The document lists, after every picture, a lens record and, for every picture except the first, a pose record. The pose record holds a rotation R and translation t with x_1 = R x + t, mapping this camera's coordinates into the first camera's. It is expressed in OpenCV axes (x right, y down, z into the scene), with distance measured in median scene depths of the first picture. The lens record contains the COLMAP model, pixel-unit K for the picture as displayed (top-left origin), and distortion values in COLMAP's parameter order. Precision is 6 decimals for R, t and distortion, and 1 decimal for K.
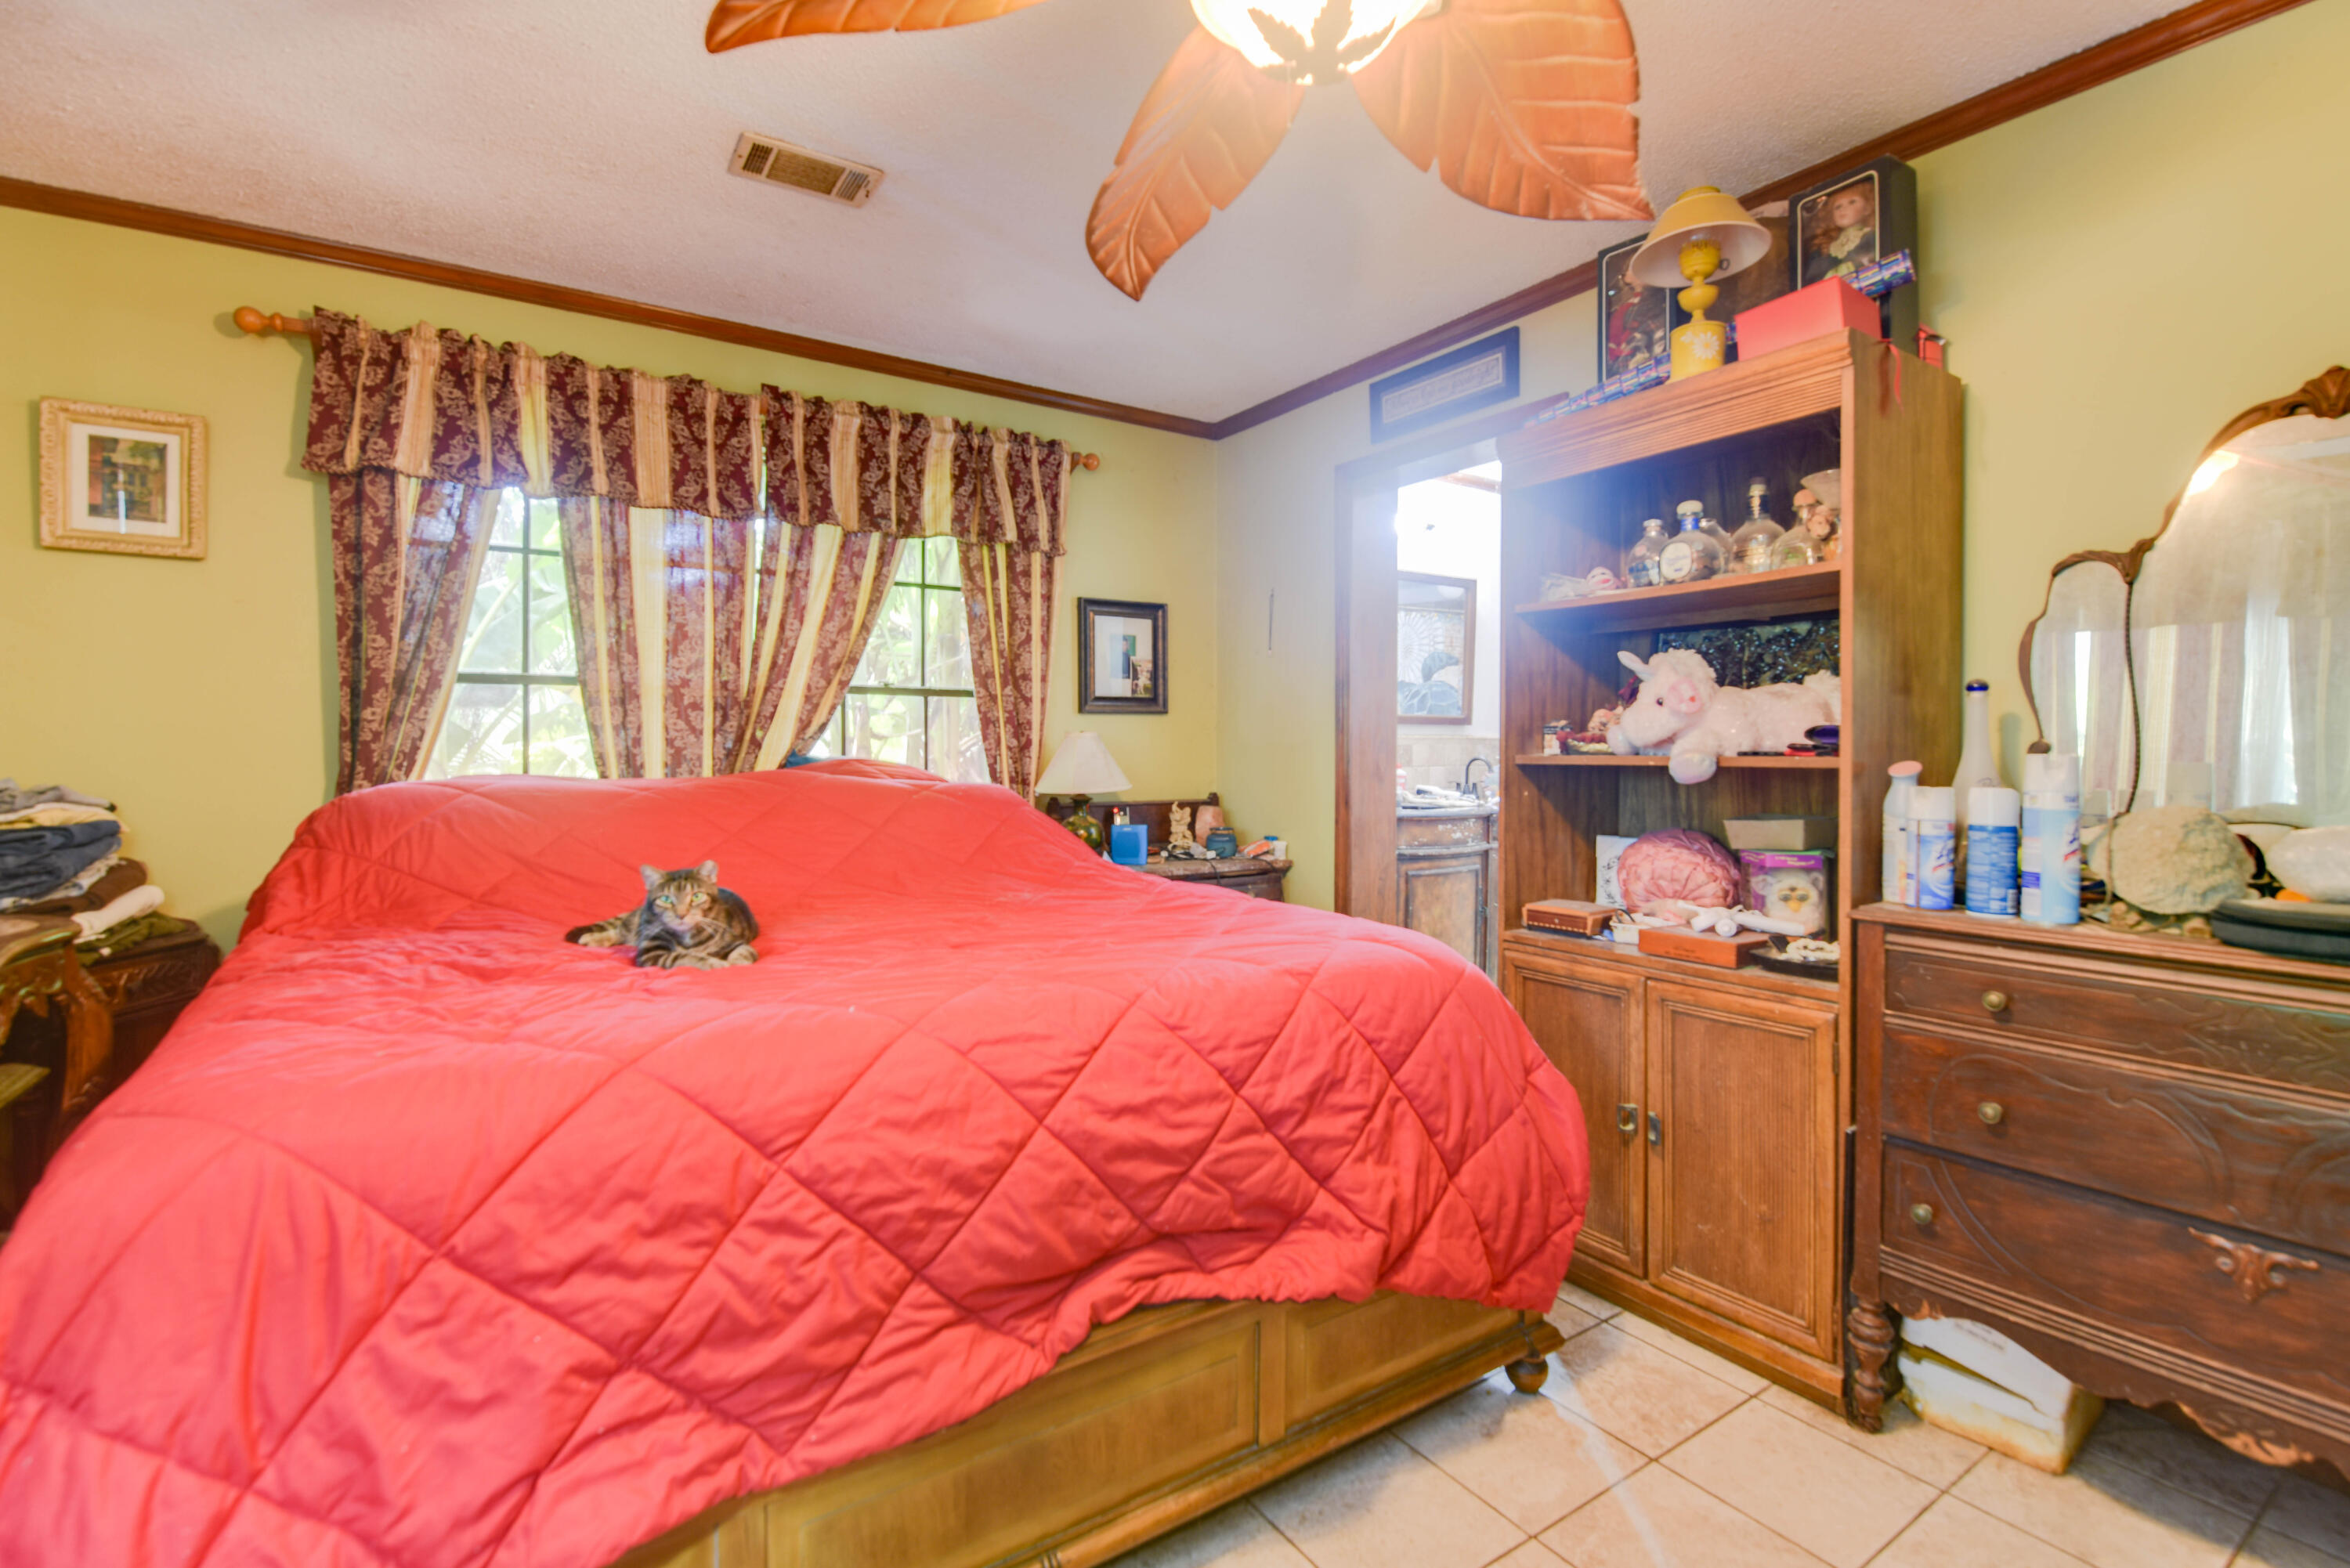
lens RADIAL K [[1071.9, 0, 1178.7], [0, 1071.9, 761.4], [0, 0, 1]] dist [0.001678, -0.015282]
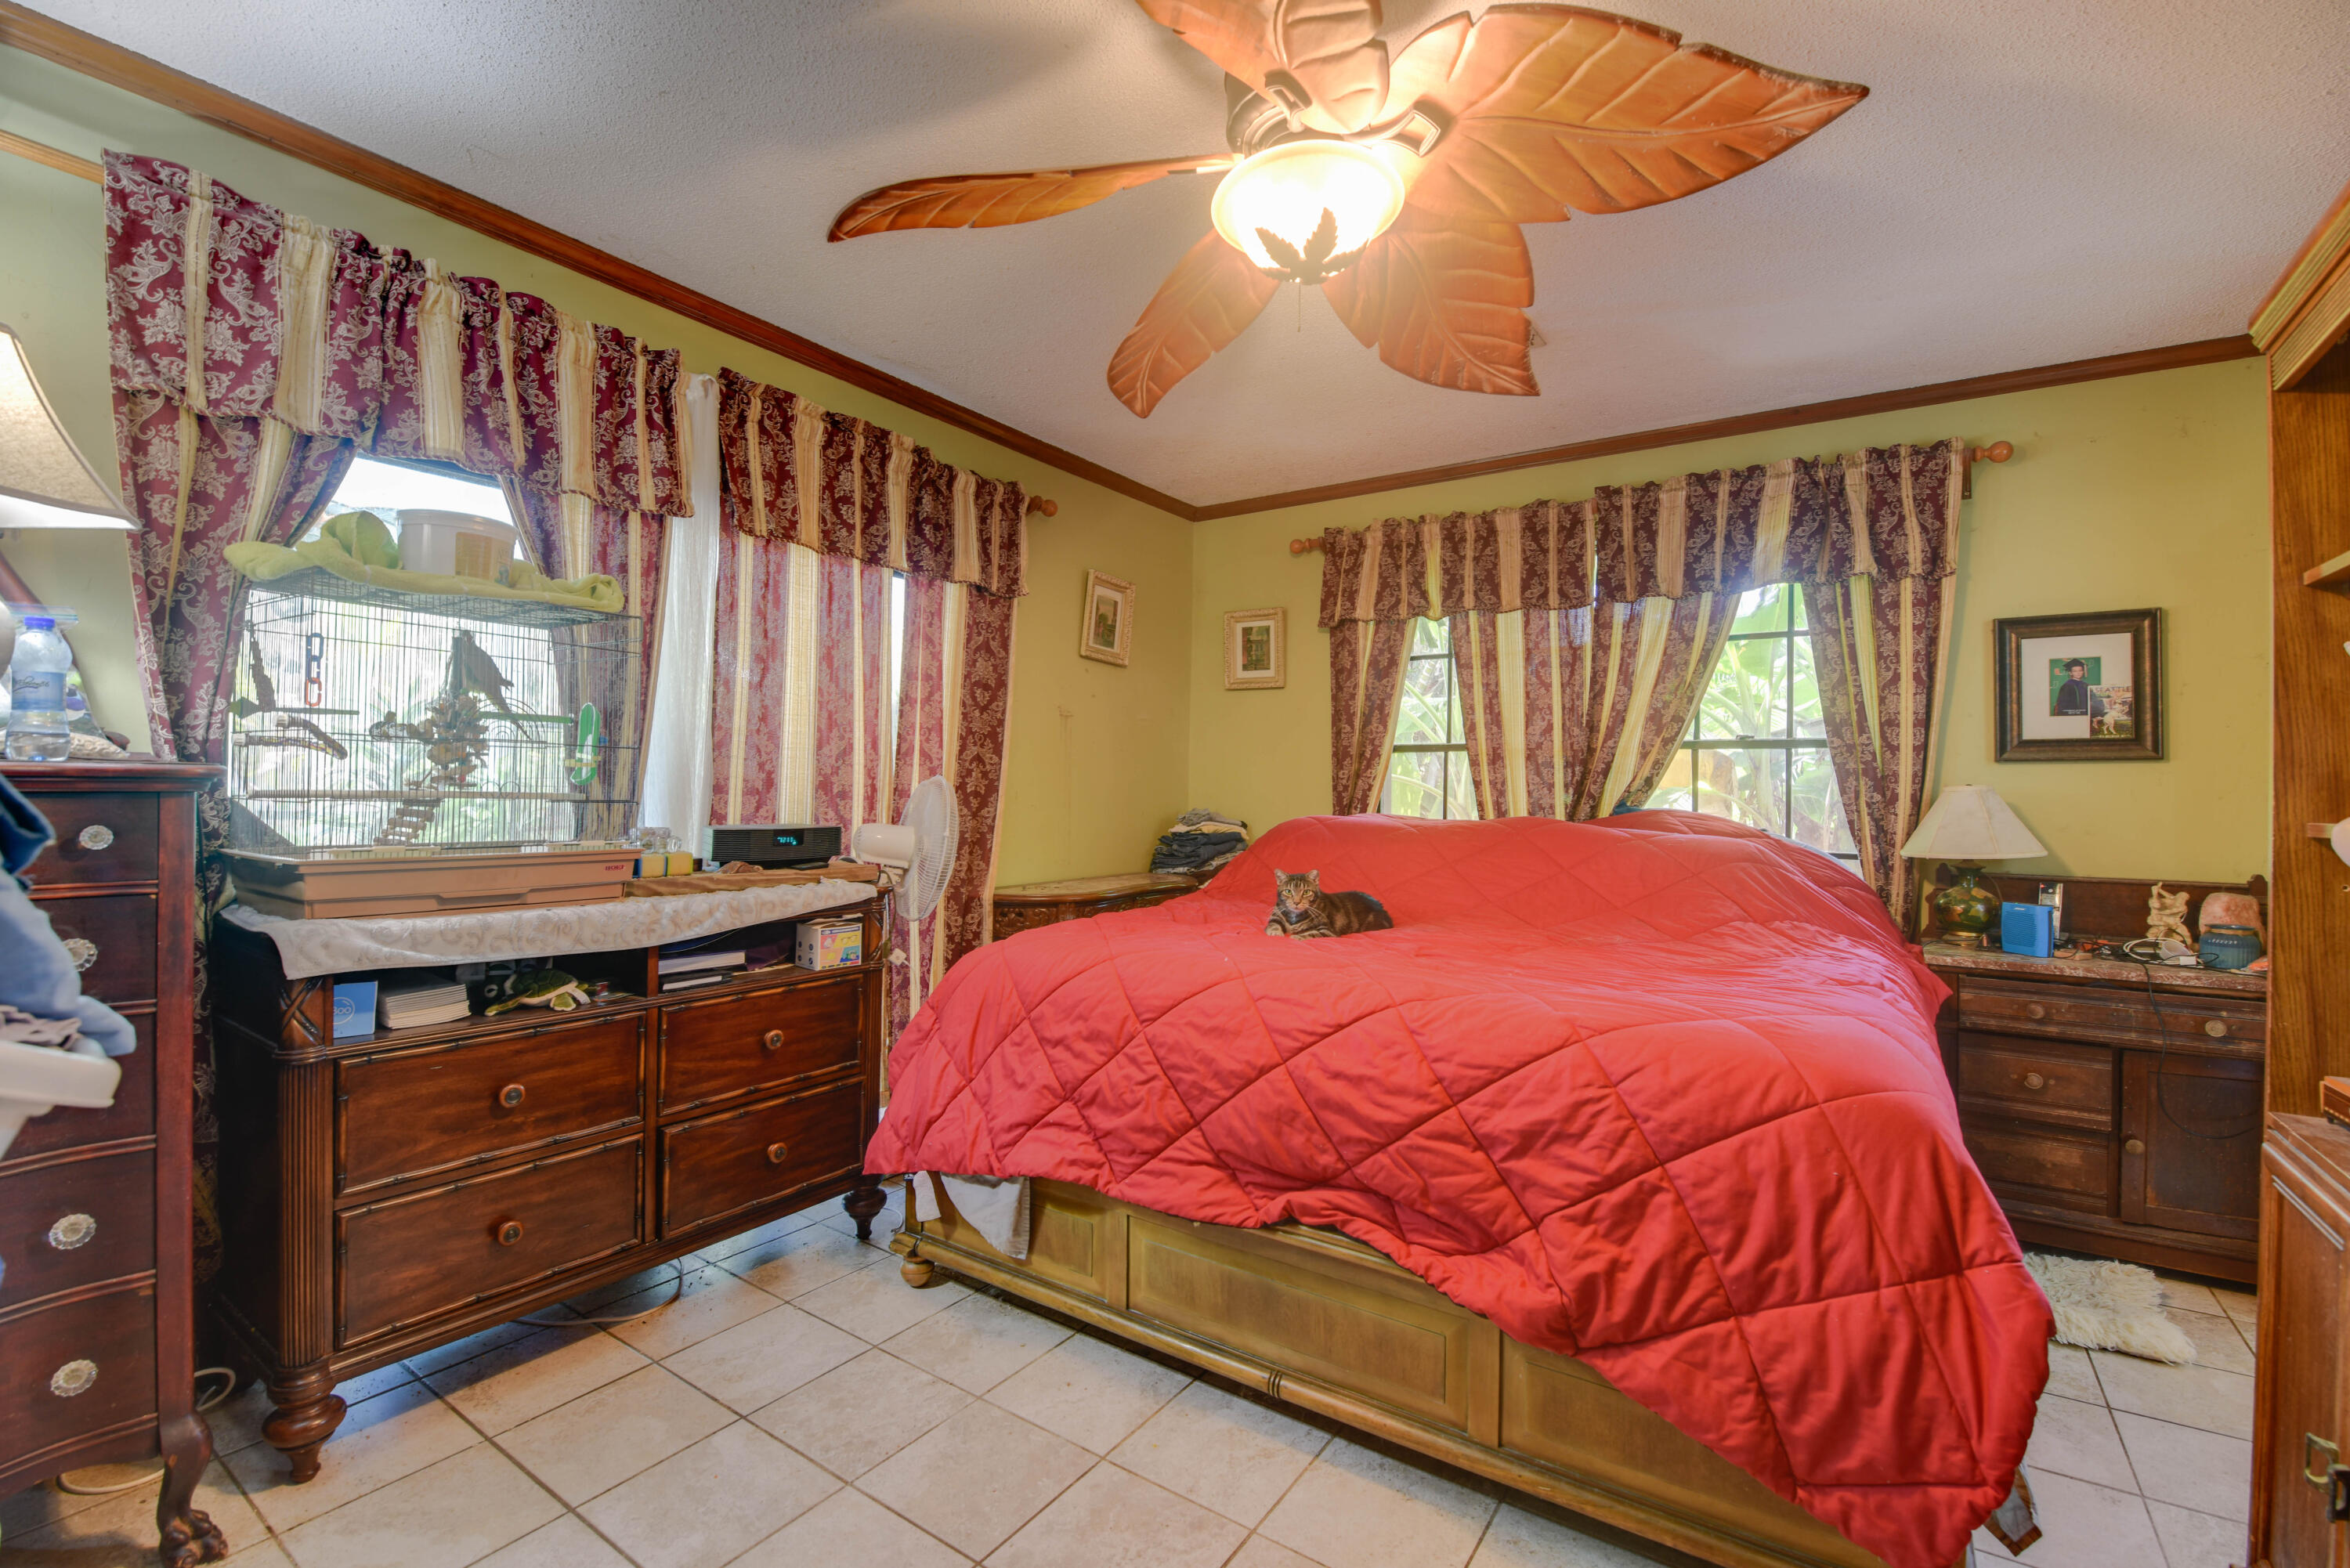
lens RADIAL K [[1035.3, 0, 1171.7], [0, 1035.3, 801.4], [0, 0, 1]] dist [-0.013539, -0.000401]
pose [[0.357881, 0.012624, -0.933682, 0.513003], [-0.026209, 0.999650, 0.003470, -0.001868], [0.933399, 0.023229, 0.358087, 0.176973]]
